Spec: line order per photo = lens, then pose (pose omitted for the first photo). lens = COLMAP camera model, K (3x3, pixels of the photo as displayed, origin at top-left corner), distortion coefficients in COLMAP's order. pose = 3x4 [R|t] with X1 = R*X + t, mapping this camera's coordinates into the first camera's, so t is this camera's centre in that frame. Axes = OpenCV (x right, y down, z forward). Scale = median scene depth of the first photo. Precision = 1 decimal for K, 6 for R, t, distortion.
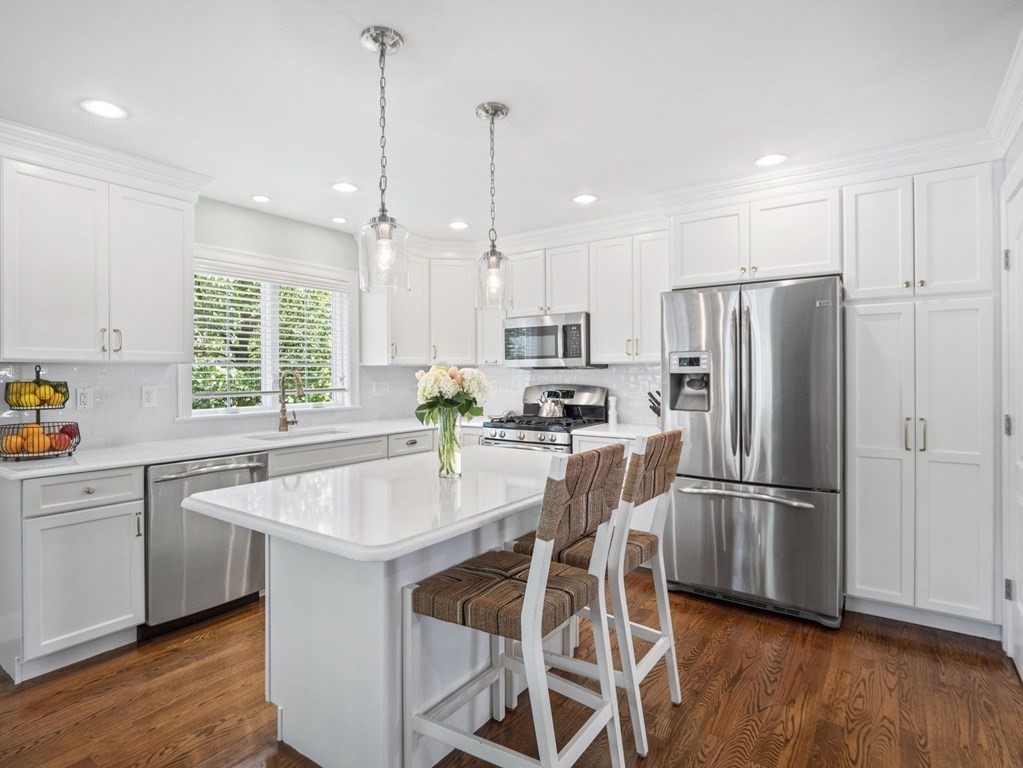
lens RADIAL K [[501.6, 0, 507.3], [0, 501.6, 376.6], [0, 0, 1]] dist [-0.018455, -0.000117]
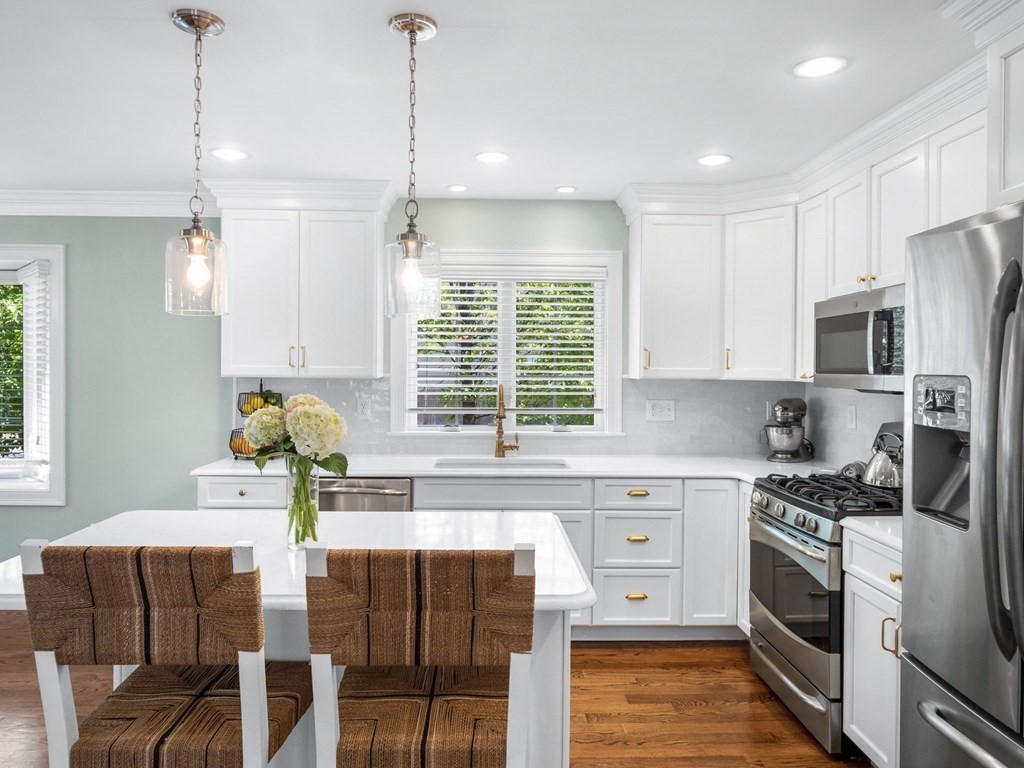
lens RADIAL K [[668.0, 0, 511.1], [0, 668.0, 376.4], [0, 0, 1]] dist [0.018608, 0.000185]
pose [[0.627989, 0.016828, -0.778040, 0.445110], [-0.017411, 0.999820, 0.007572, -0.036221], [0.778027, 0.008791, 0.628169, 0.305562]]
